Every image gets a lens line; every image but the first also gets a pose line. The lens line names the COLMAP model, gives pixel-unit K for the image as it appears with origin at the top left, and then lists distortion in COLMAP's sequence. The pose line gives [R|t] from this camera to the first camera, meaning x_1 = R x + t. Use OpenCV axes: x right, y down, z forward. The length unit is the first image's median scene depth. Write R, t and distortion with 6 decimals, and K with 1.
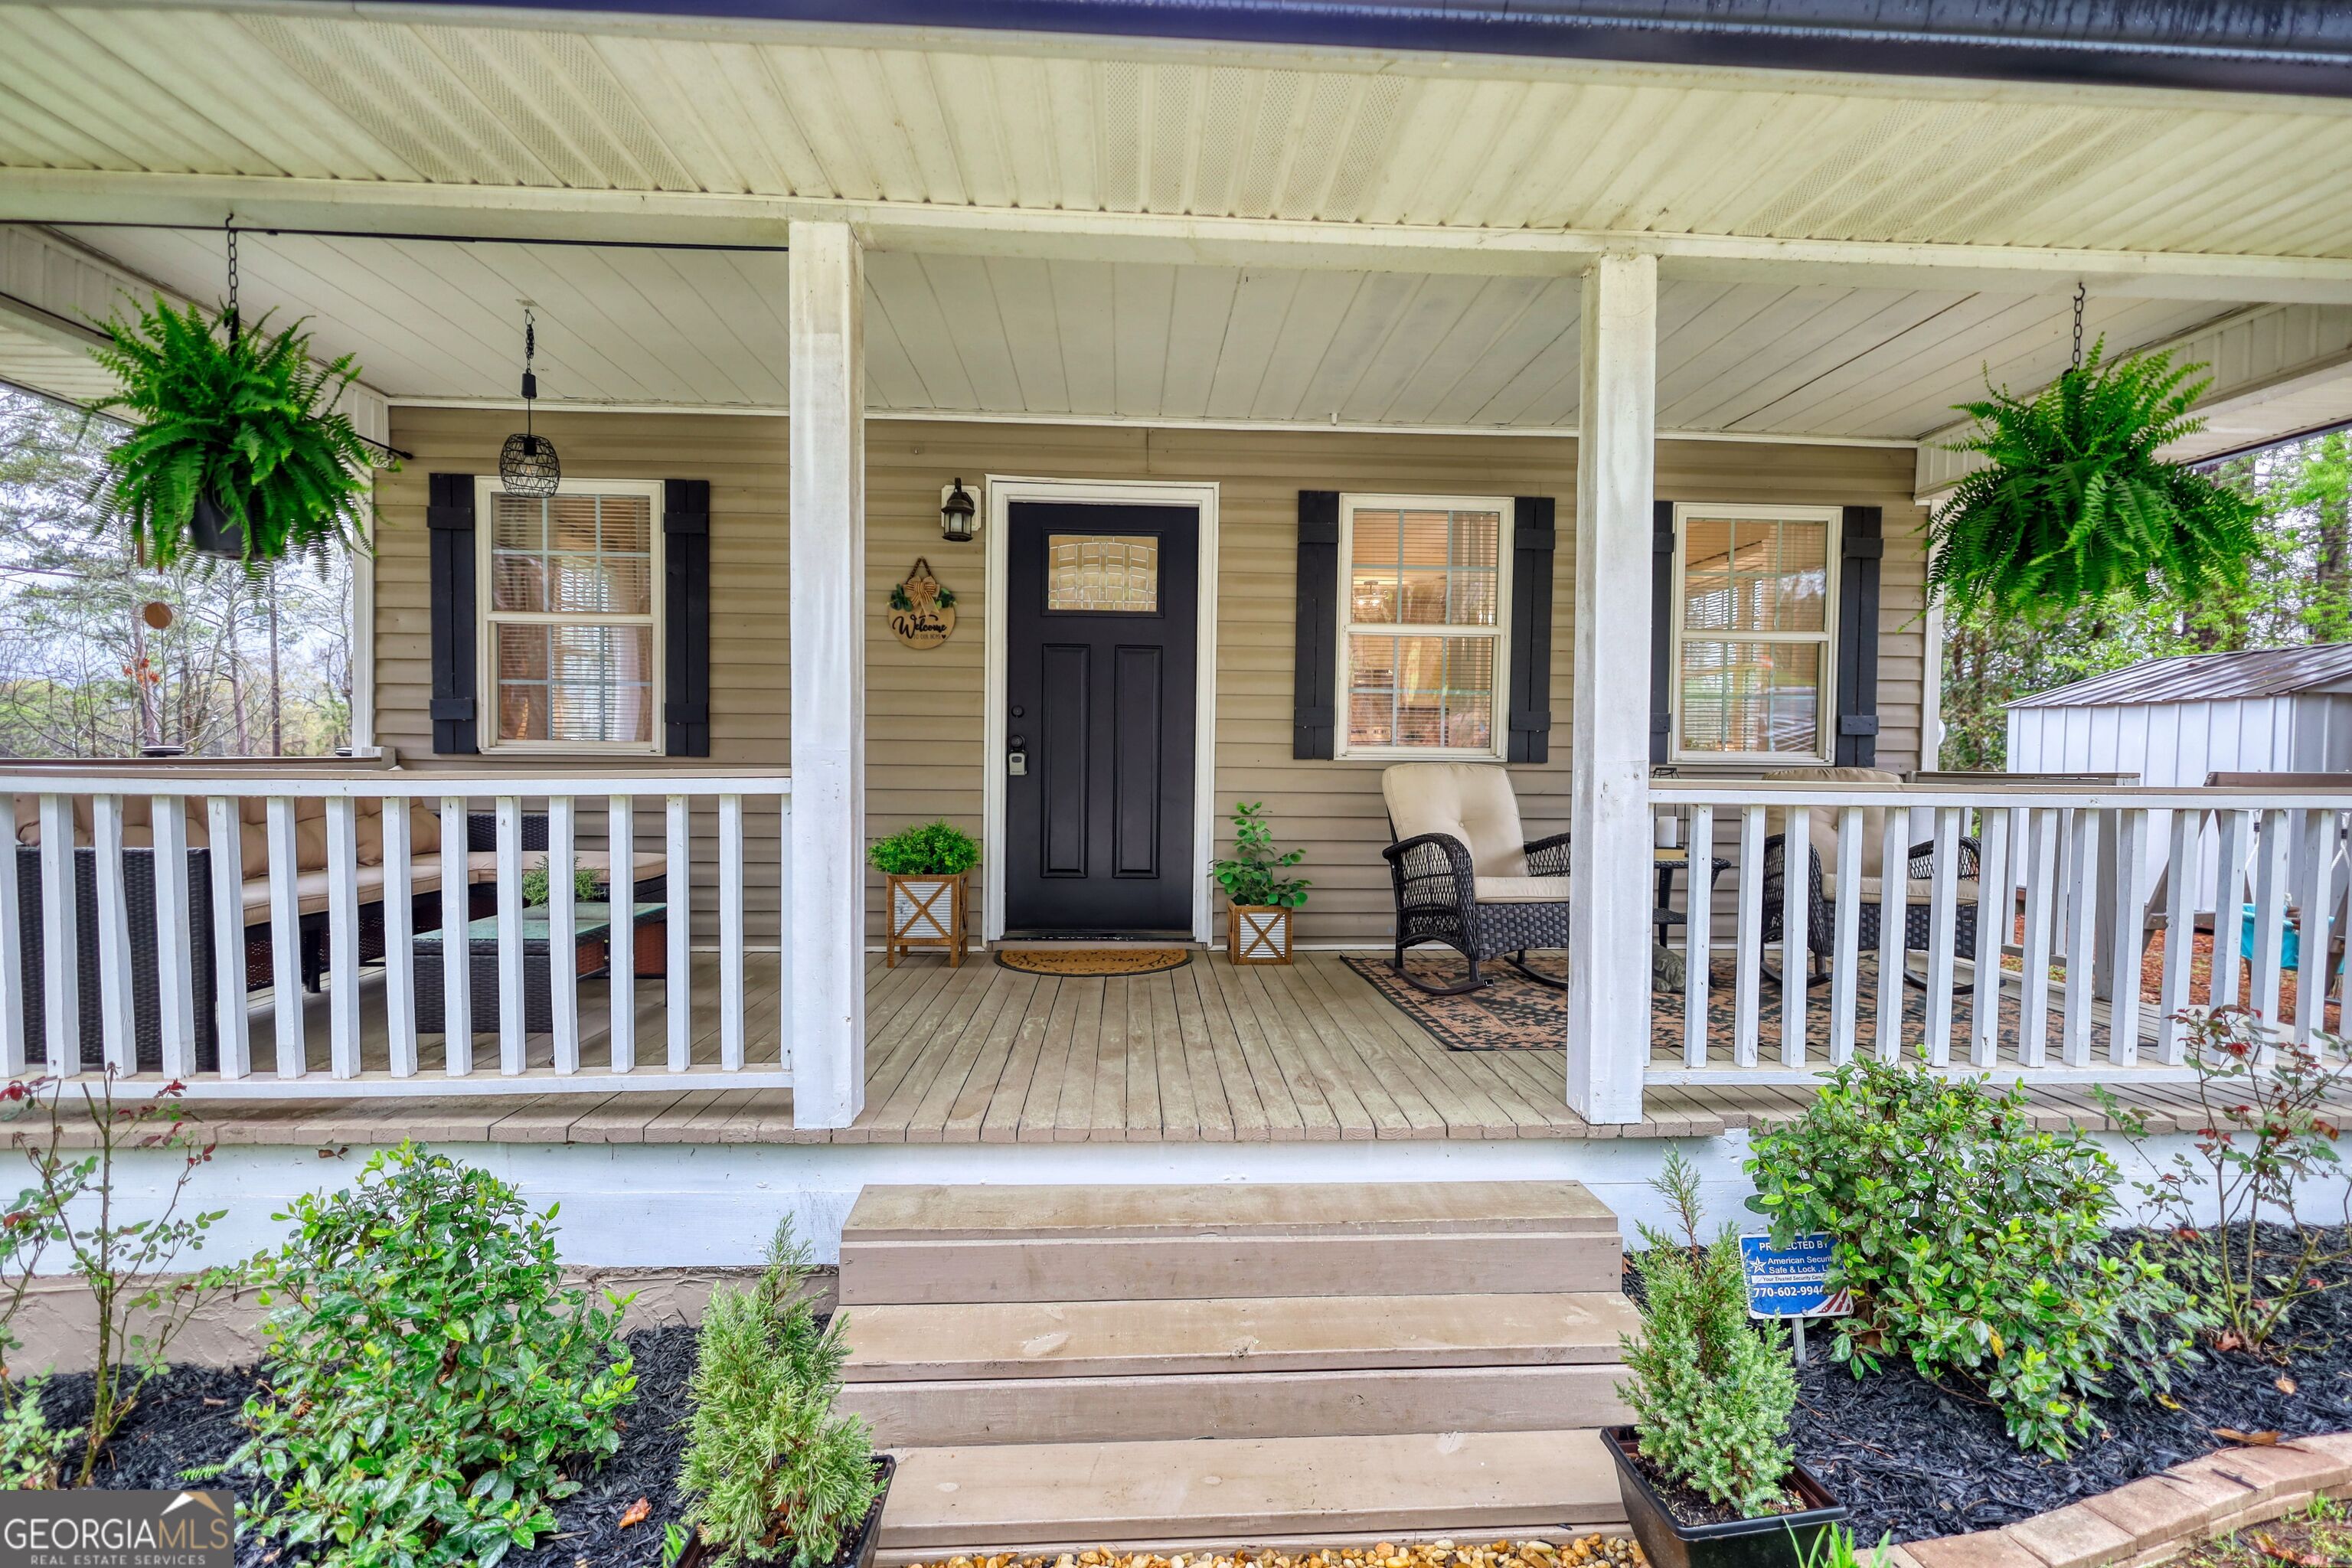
lens RADIAL K [[1104.6, 0, 1180.0], [0, 1104.6, 789.0], [0, 0, 1]] dist [-0.003257, 0.001706]
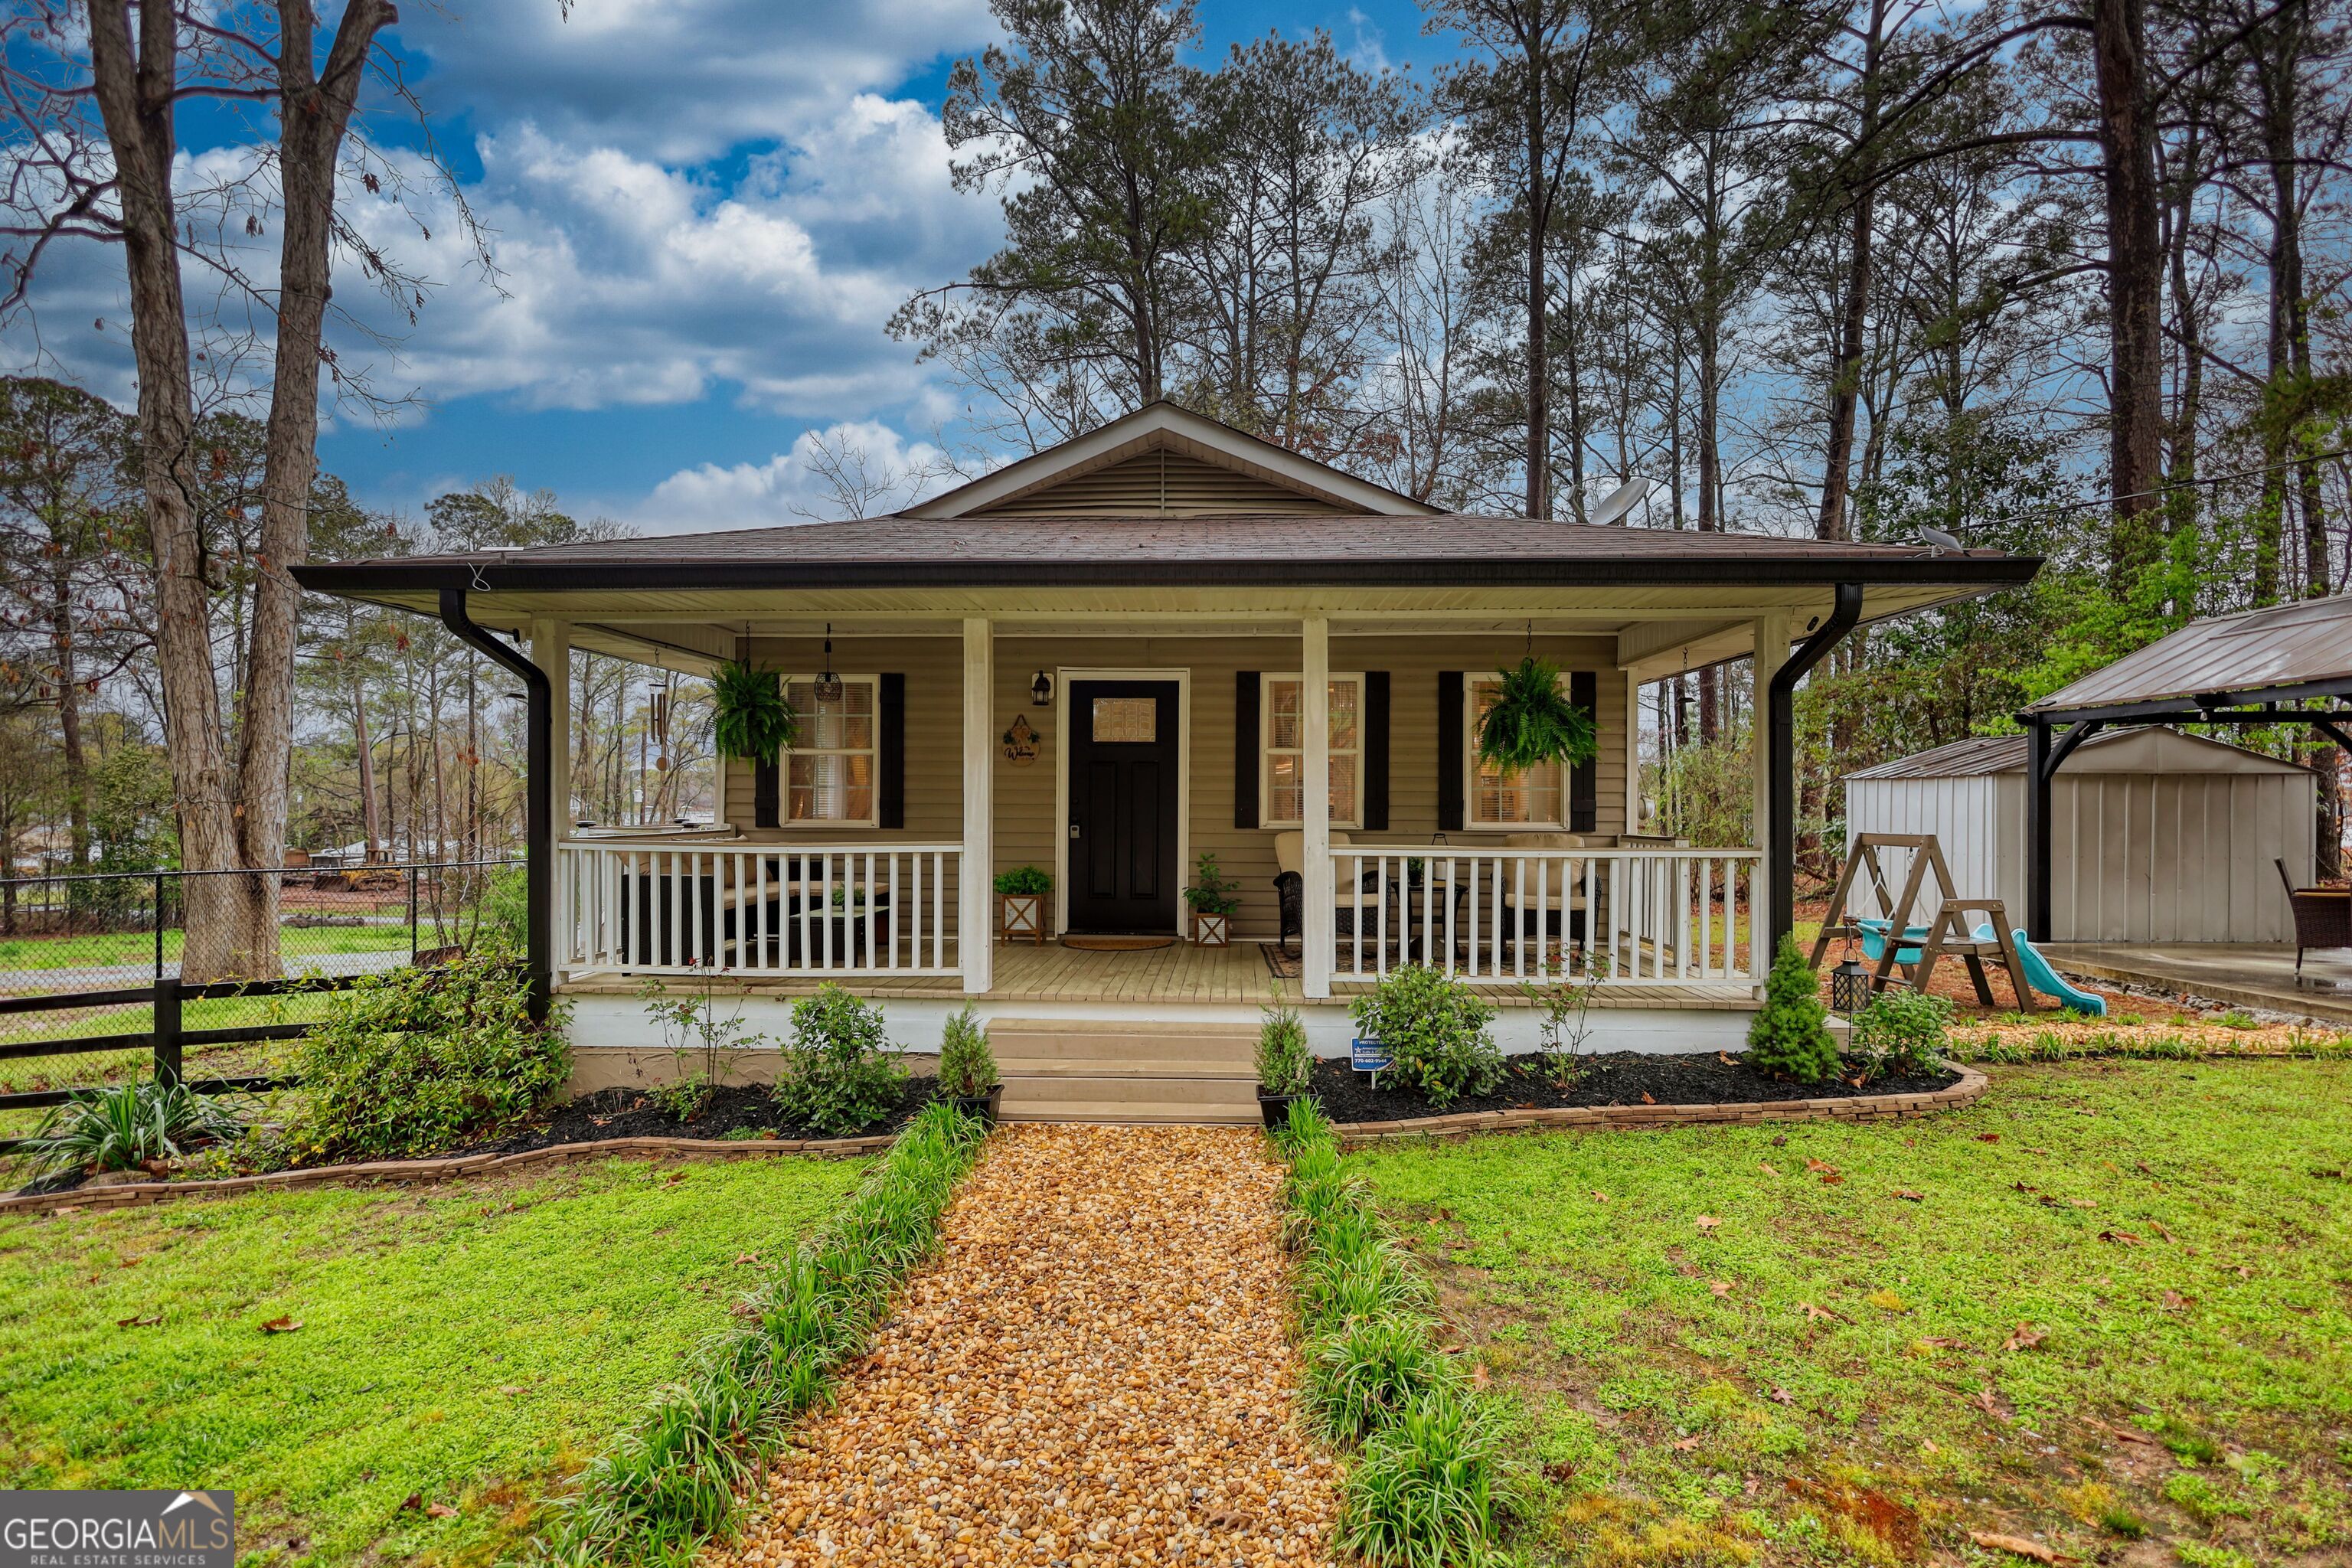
lens RADIAL K [[1104.6, 0, 1172.3], [0, 1104.6, 791.0], [0, 0, 1]] dist [-0.003257, 0.001706]
pose [[0.994762, -0.007141, -0.101964, 0.182231], [0.003056, 0.999188, -0.040169, -0.016567], [0.102168, 0.039647, 0.993977, -0.710280]]
